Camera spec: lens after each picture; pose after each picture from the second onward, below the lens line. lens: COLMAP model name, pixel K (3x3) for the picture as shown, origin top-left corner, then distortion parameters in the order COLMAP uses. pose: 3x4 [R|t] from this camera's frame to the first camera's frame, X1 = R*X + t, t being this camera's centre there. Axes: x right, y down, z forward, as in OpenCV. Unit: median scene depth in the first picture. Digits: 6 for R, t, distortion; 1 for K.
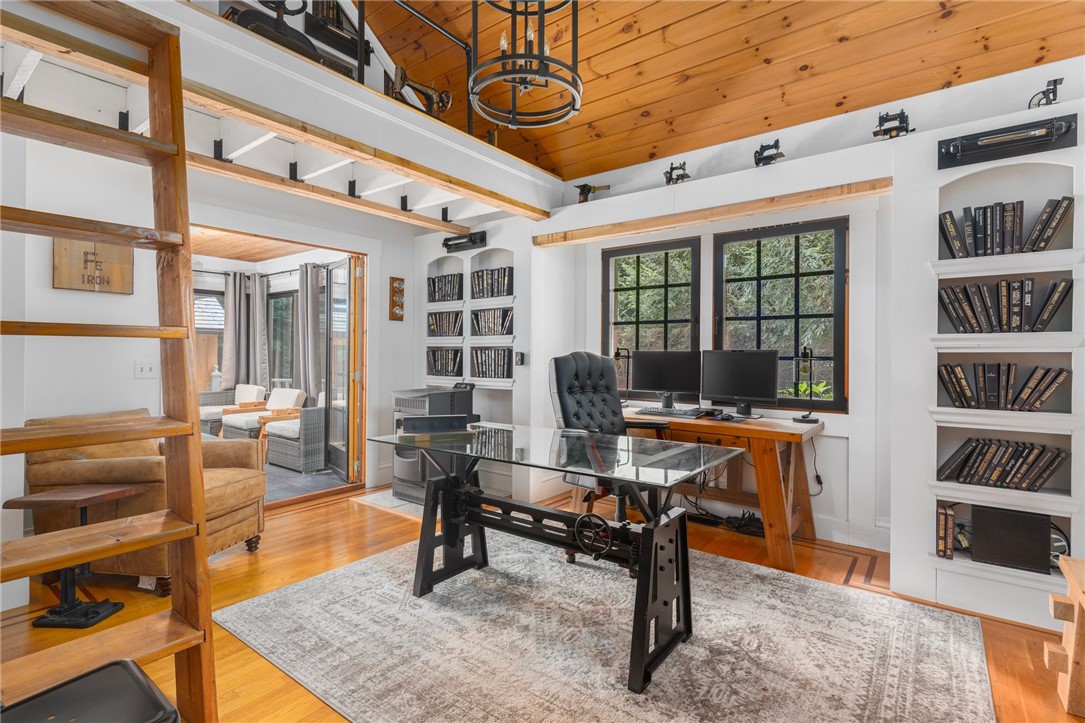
lens RADIAL K [[518.1, 0, 544.8], [0, 518.1, 358.4], [0, 0, 1]] dist [-0.001246, -0.000266]
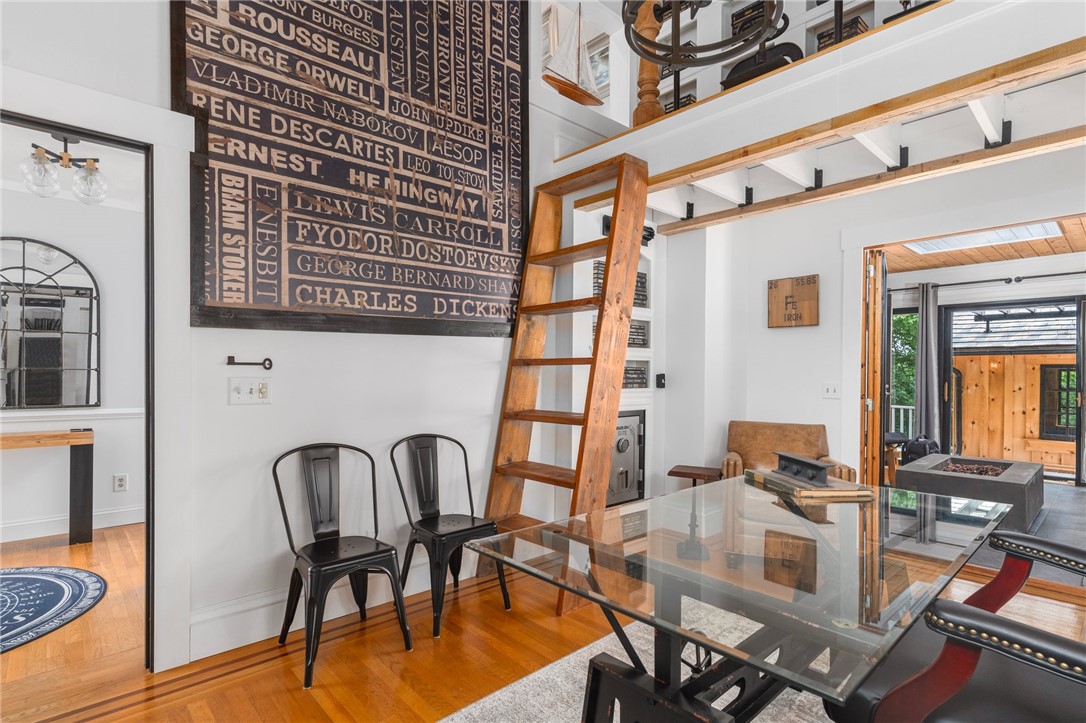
lens RADIAL K [[539.7, 0, 543.8], [0, 539.7, 377.2], [0, 0, 1]] dist [-0.000057, -0.000229]
pose [[-0.180773, 0.002593, -0.983521, 0.567262], [-0.010338, 0.999936, 0.004537, -0.008293], [0.983471, 0.010988, -0.180735, 0.717796]]
